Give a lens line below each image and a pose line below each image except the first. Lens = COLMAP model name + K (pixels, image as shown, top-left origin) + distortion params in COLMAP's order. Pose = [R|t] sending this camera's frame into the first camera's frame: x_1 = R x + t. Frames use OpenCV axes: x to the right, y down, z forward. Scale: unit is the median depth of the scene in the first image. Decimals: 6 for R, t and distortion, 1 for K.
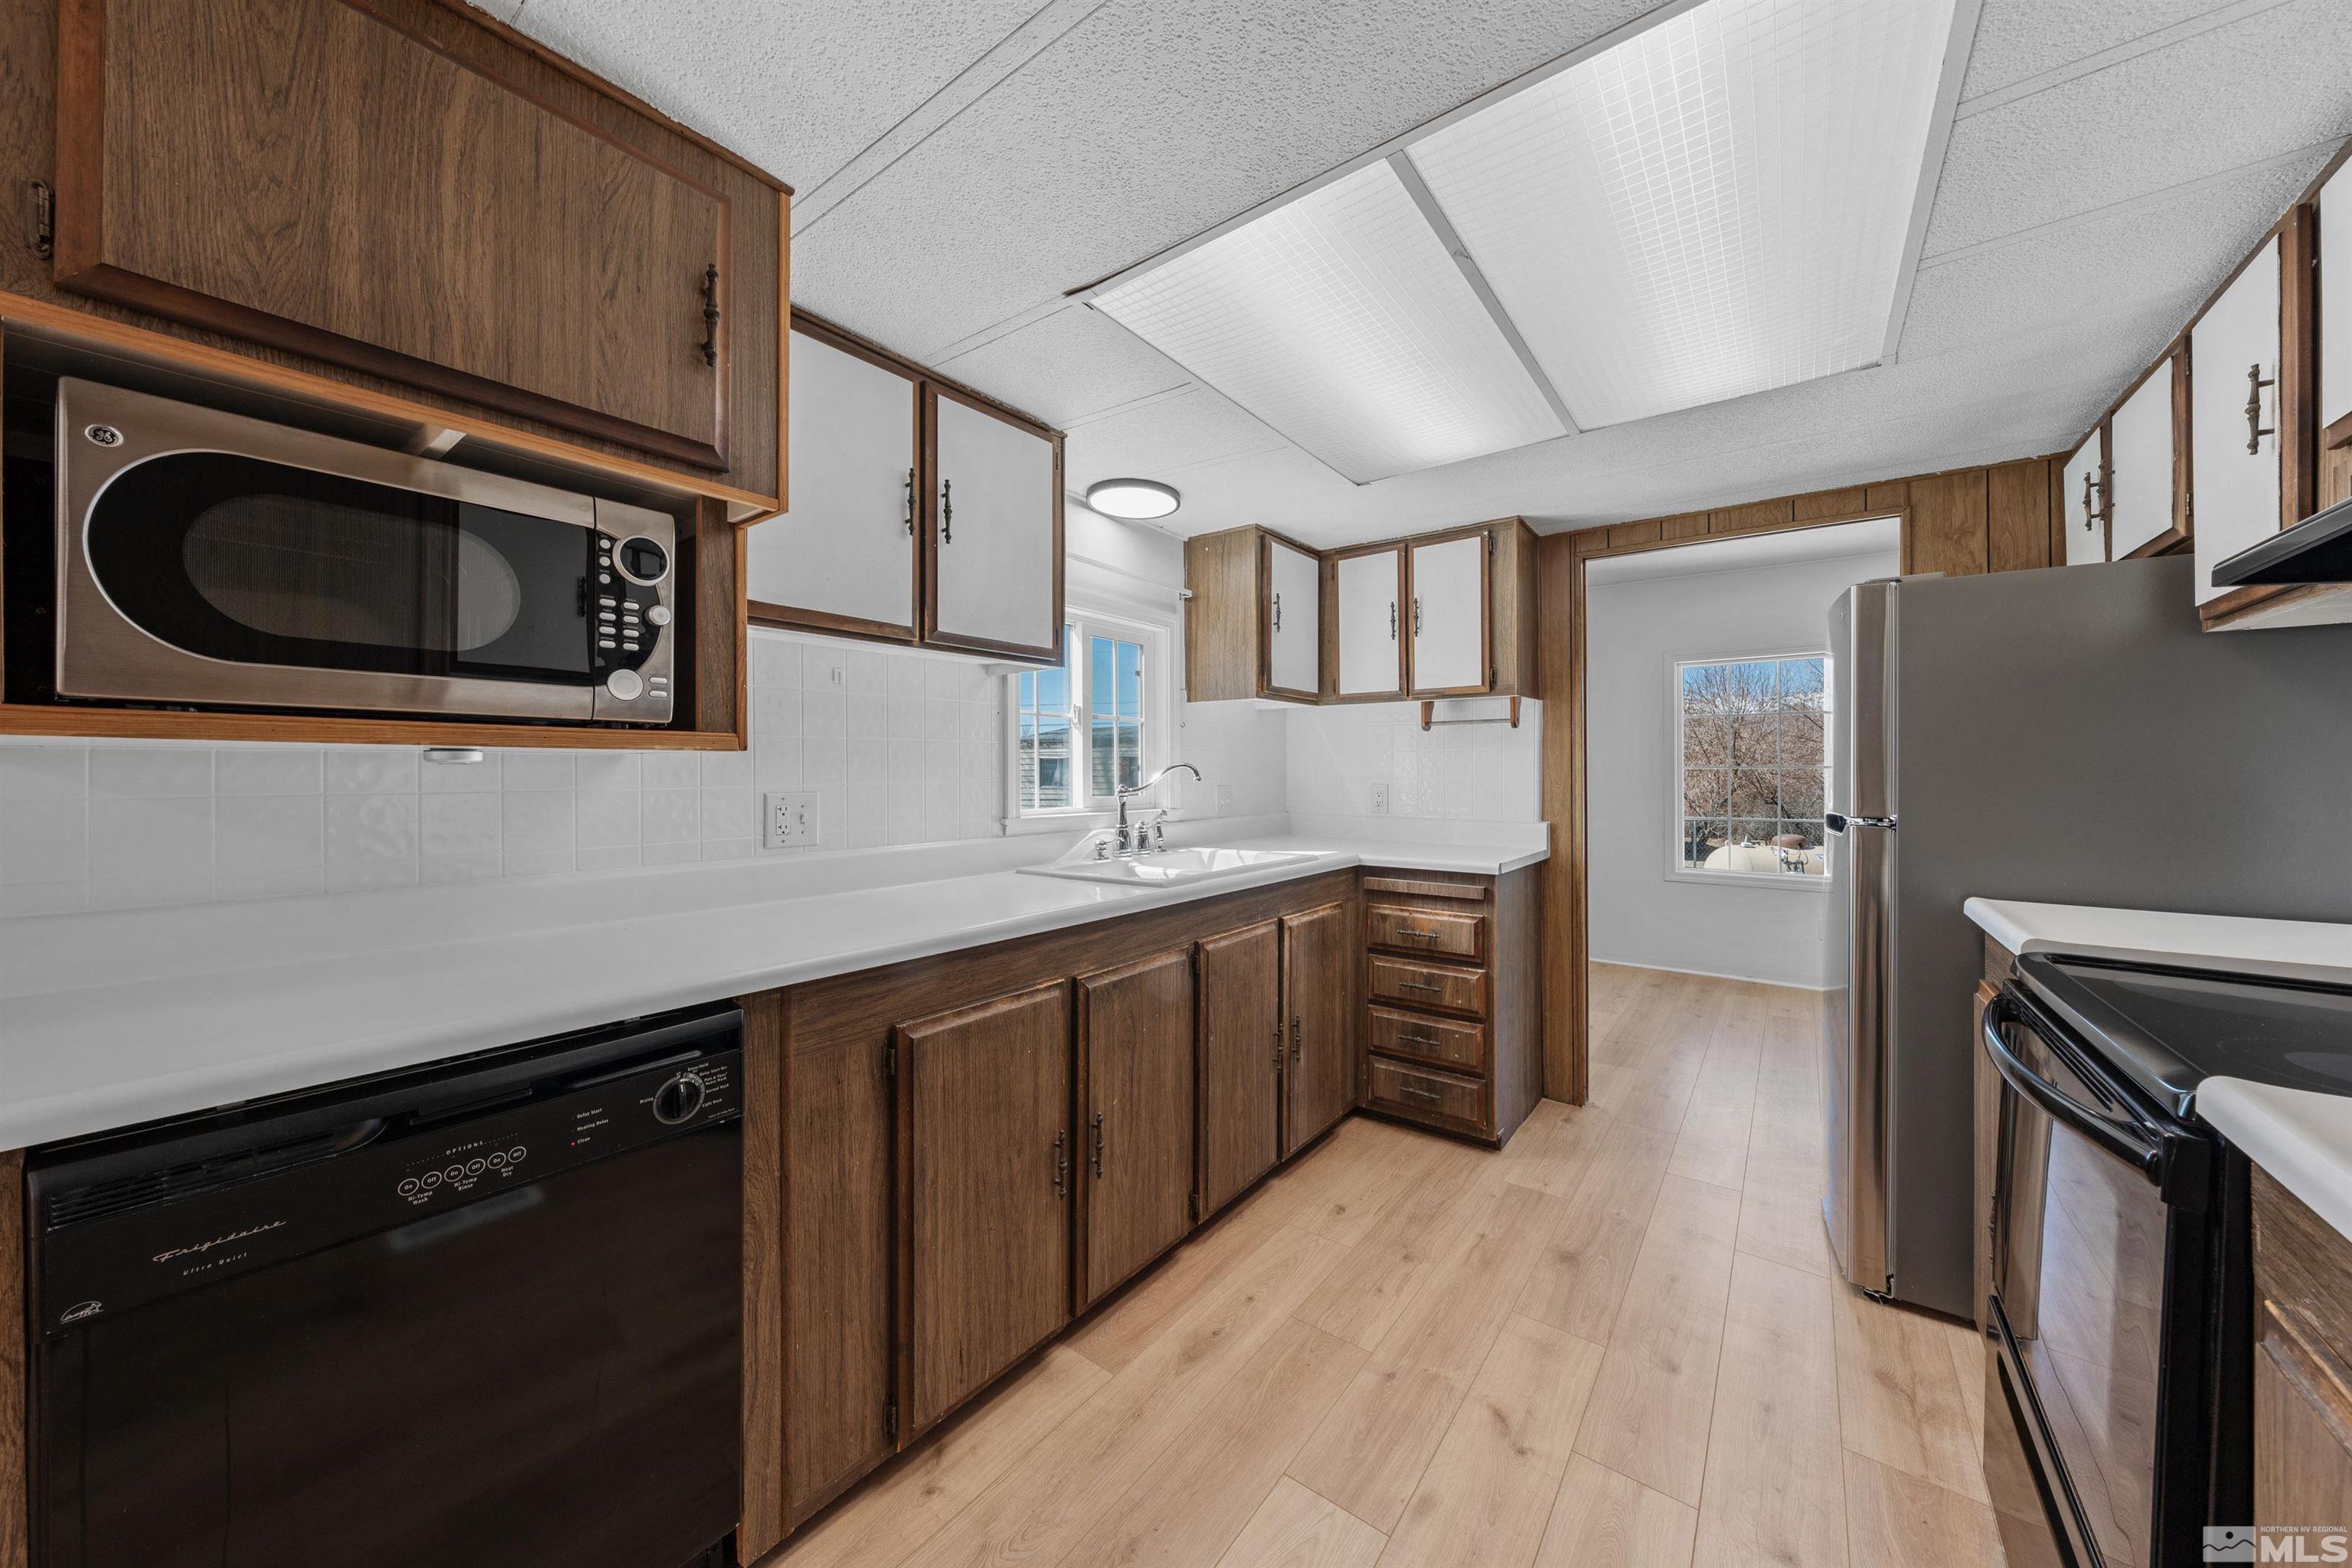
lens RADIAL K [[819.3, 0, 1179.0], [0, 819.3, 769.2], [0, 0, 1]] dist [-0.000687, 0.000239]
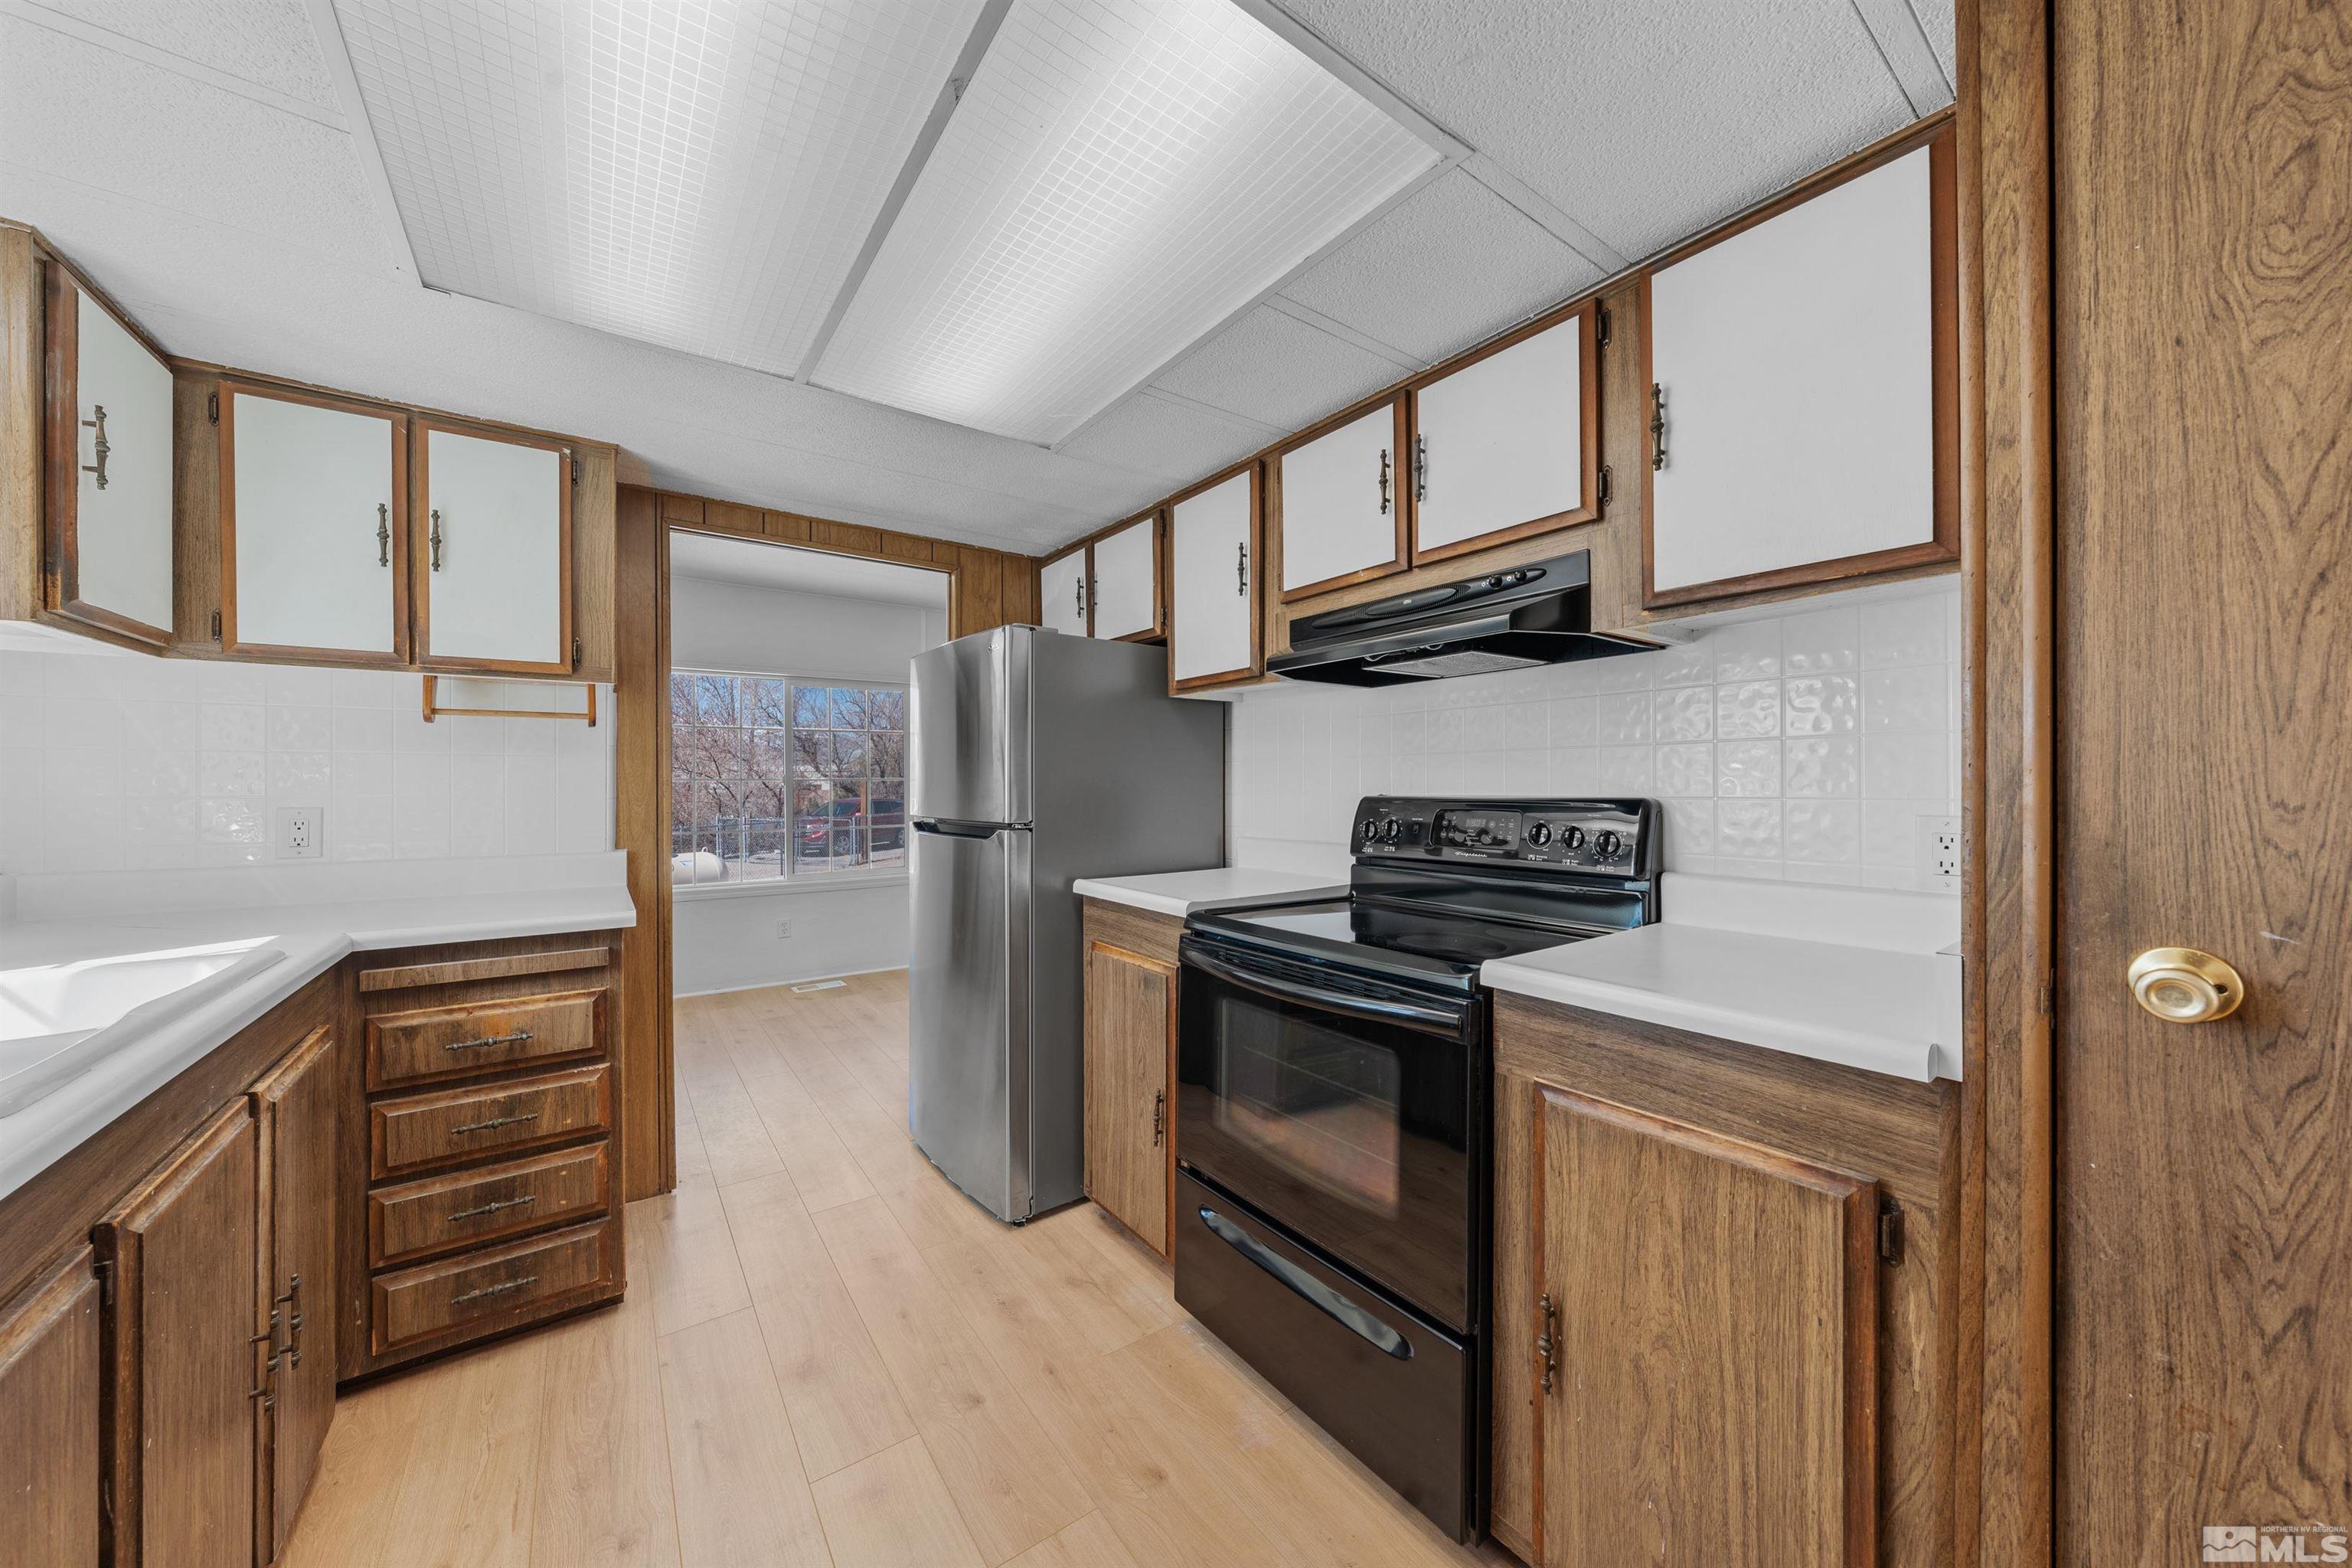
lens RADIAL K [[807.8, 0, 1175.8], [0, 807.8, 780.0], [0, 0, 1]] dist [-0.003581, -0.000147]
pose [[0.294067, 0.001829, 0.955783, -0.145405], [-0.000735, 0.999998, -0.001688, -0.001200], [-0.955785, -0.000206, 0.294068, 0.299528]]
